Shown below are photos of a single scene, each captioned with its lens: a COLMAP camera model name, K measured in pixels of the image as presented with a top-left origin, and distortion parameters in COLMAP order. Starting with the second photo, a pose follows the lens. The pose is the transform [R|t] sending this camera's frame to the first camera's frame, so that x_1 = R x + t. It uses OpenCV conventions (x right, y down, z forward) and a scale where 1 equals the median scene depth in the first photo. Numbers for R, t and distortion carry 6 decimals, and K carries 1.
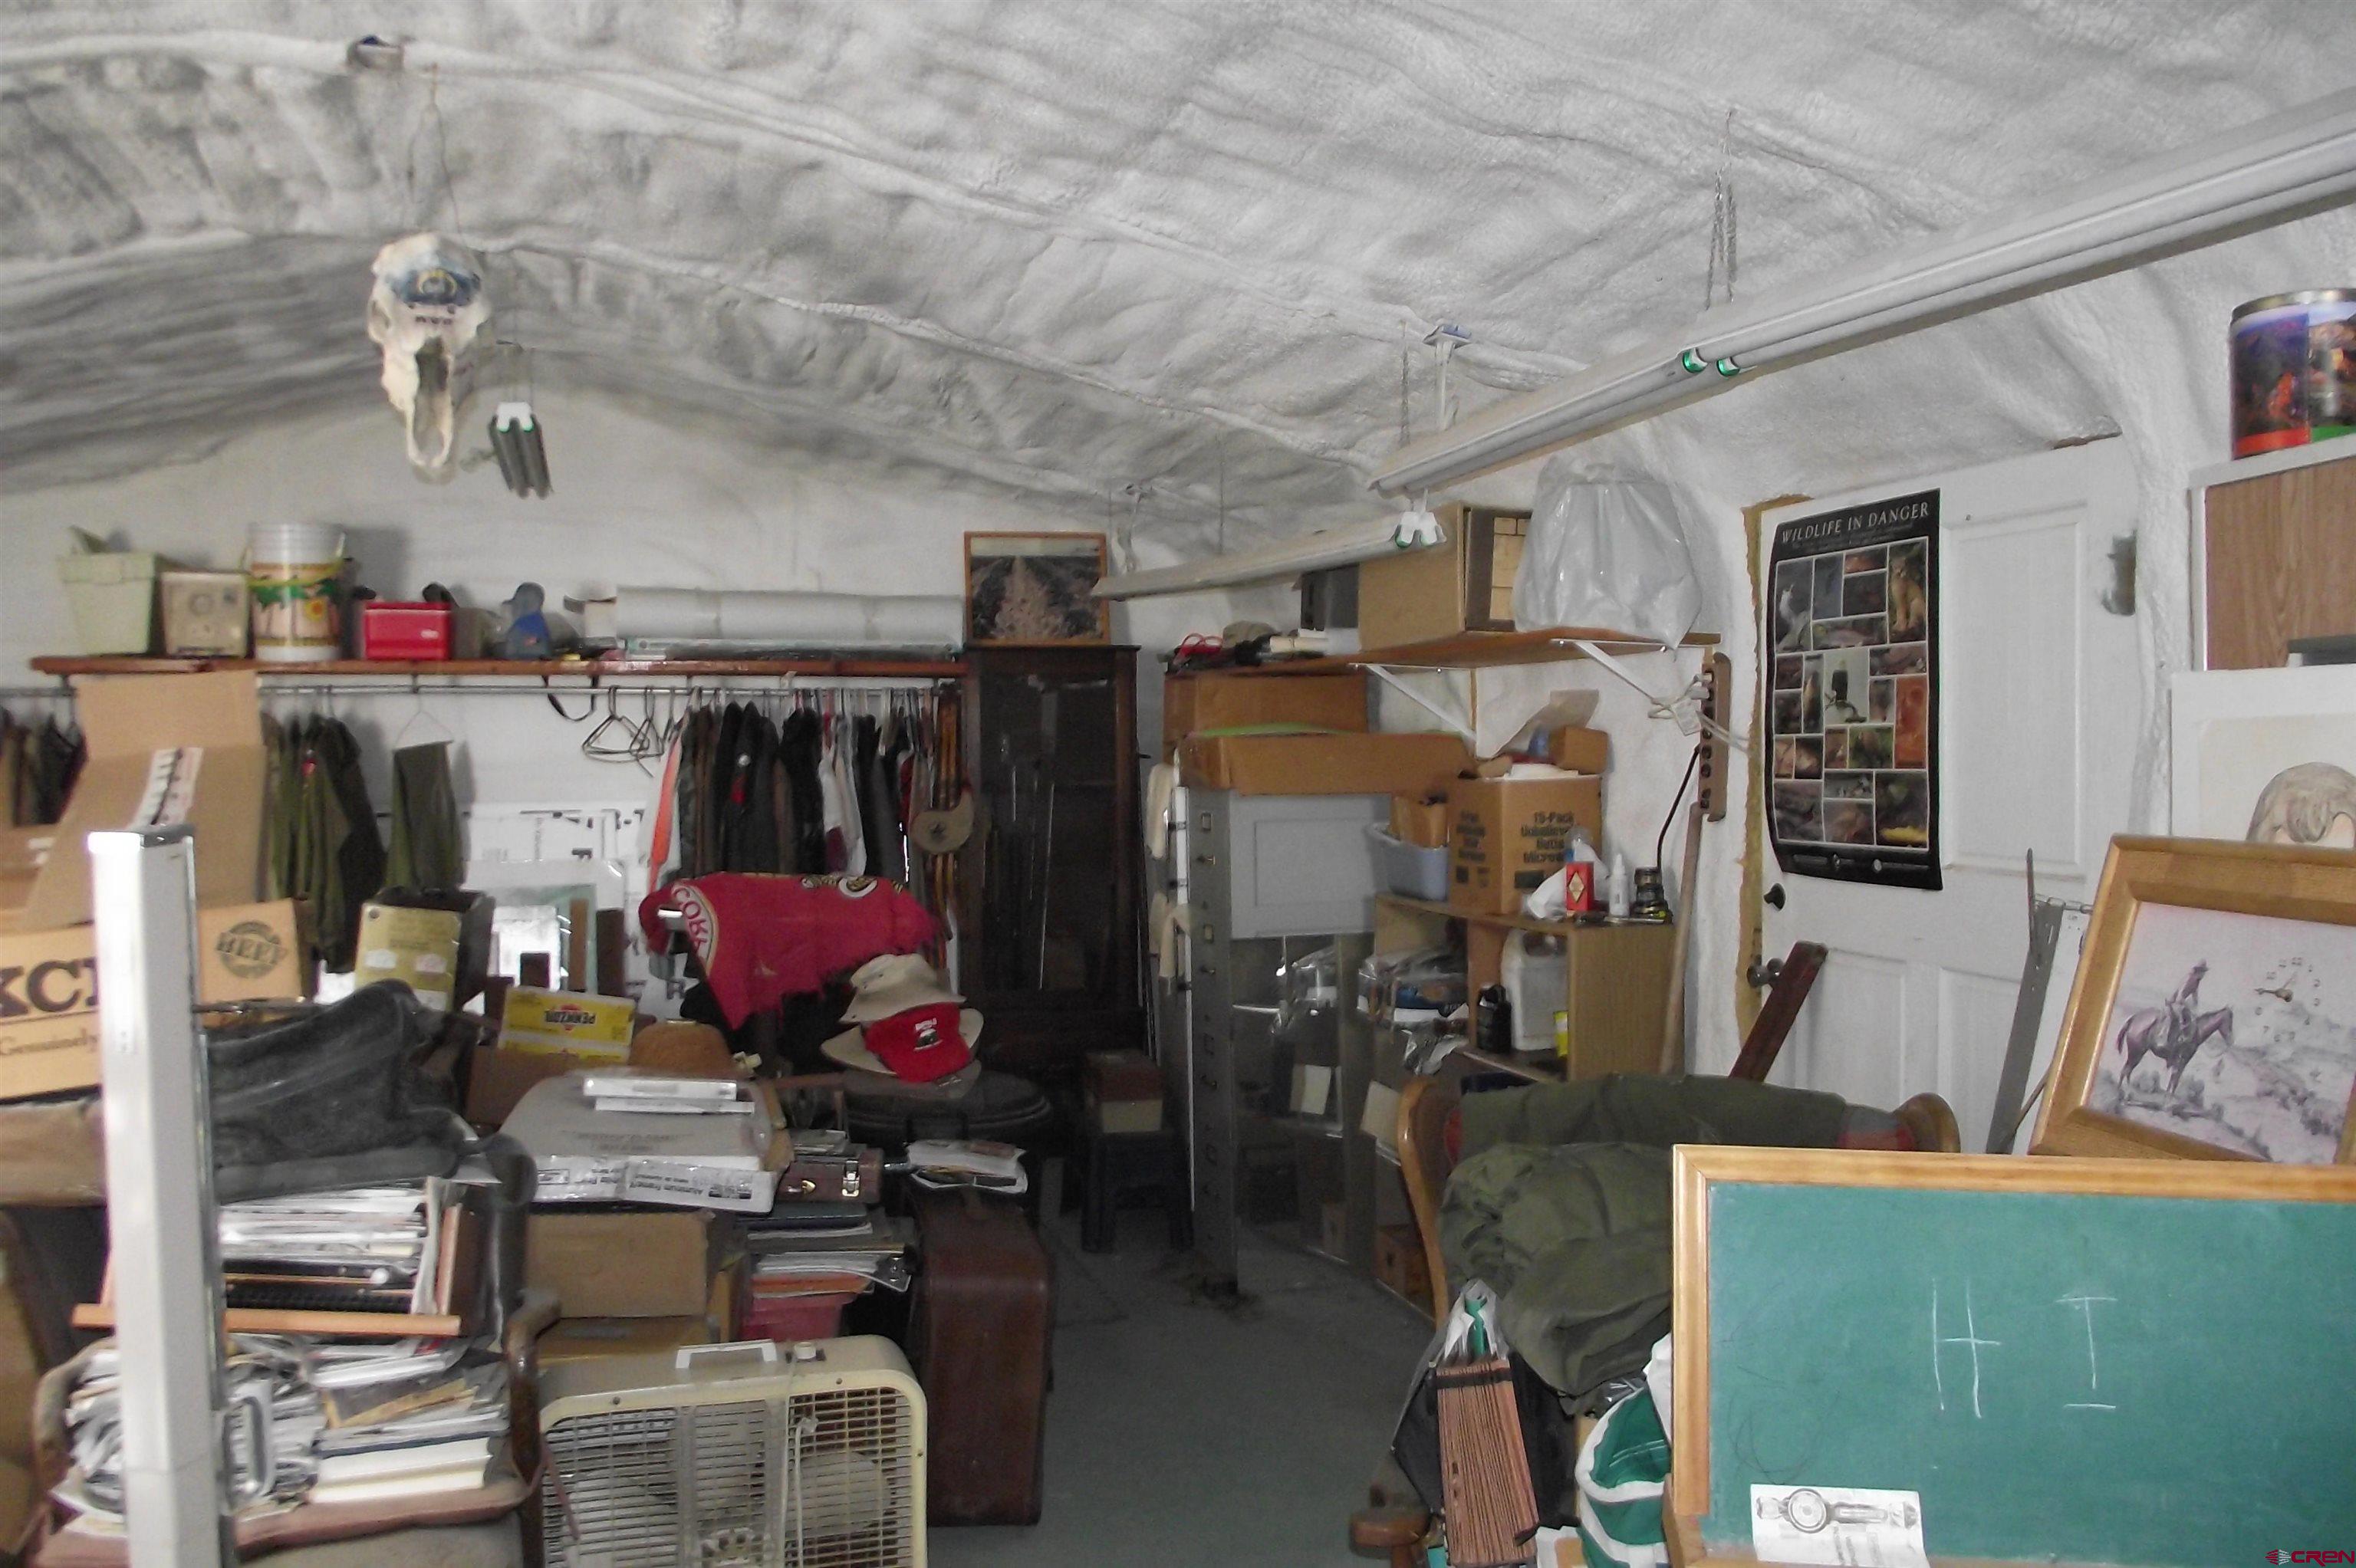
lens RADIAL K [[1842.7, 0, 1178.0], [0, 1842.7, 784.0], [0, 0, 1]] dist [-0.093298, 0.063368]
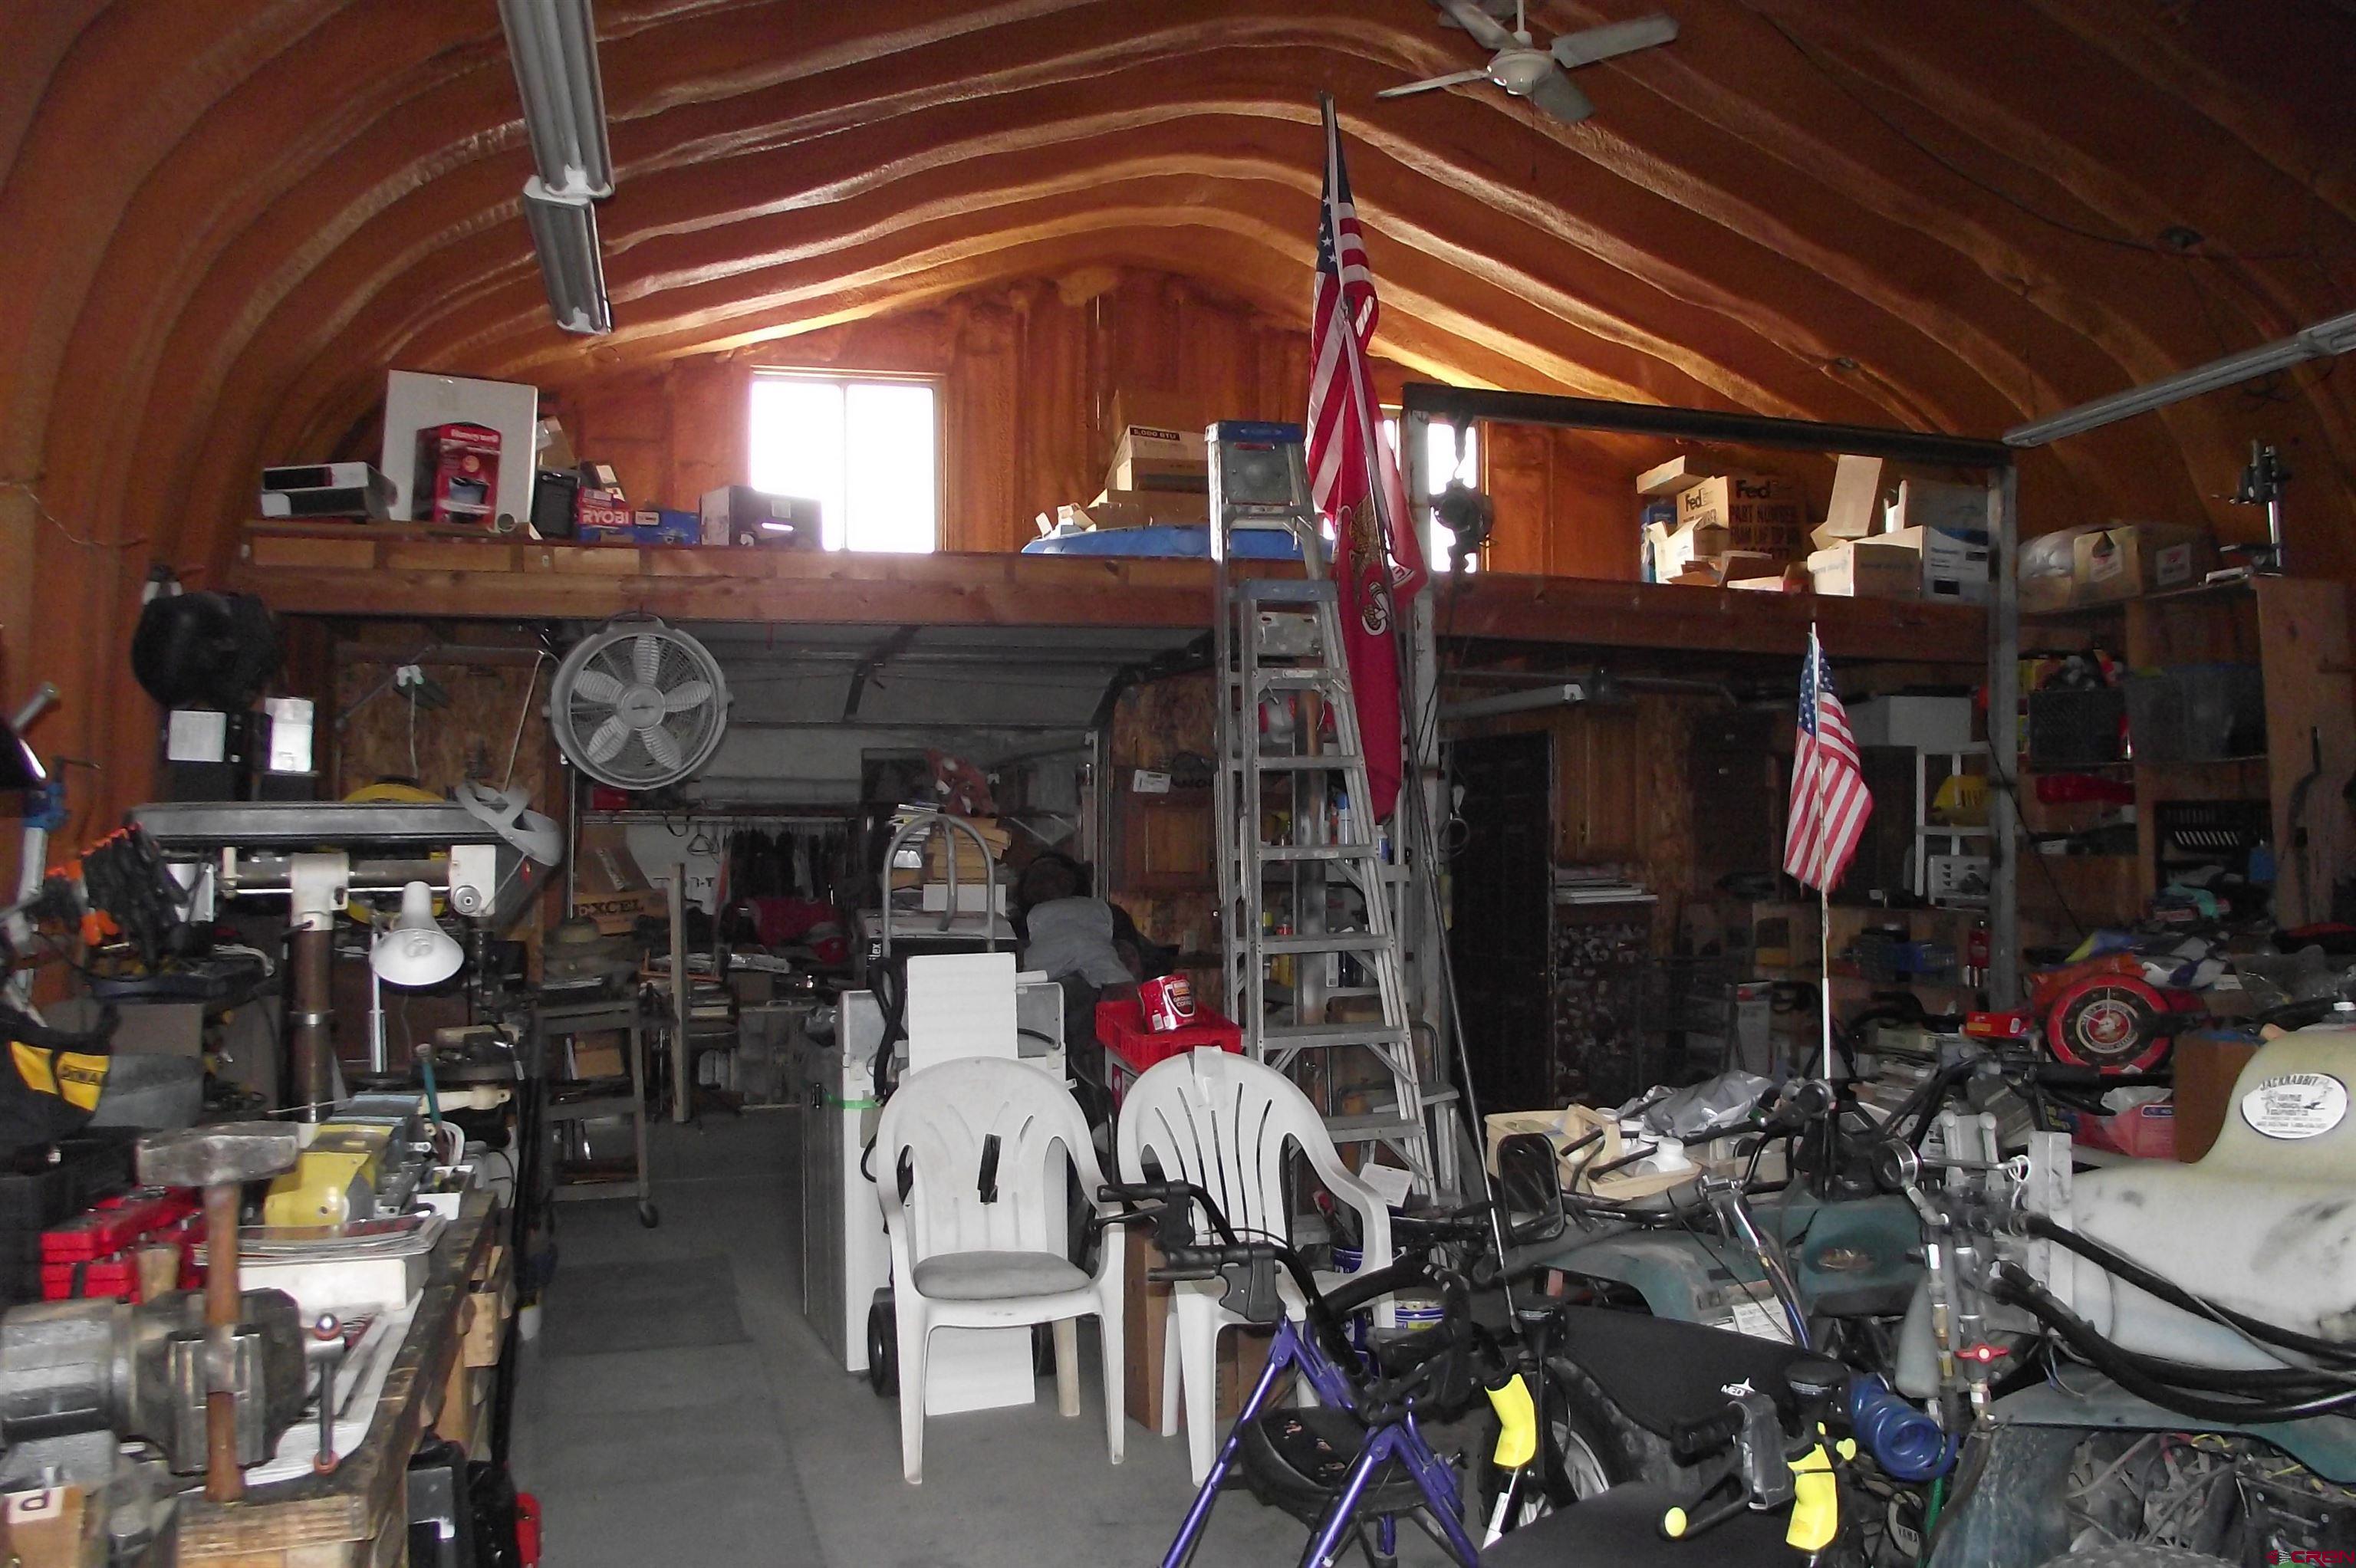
lens RADIAL K [[1842.7, 0, 1178.0], [0, 1842.7, 784.0], [0, 0, 1]] dist [-0.093298, 0.063368]
pose [[0.999434, 0.006448, 0.033017, 0.195174], [-0.004449, 0.998172, -0.060265, 0.032330], [-0.033345, 0.060084, 0.997636, -1.225154]]
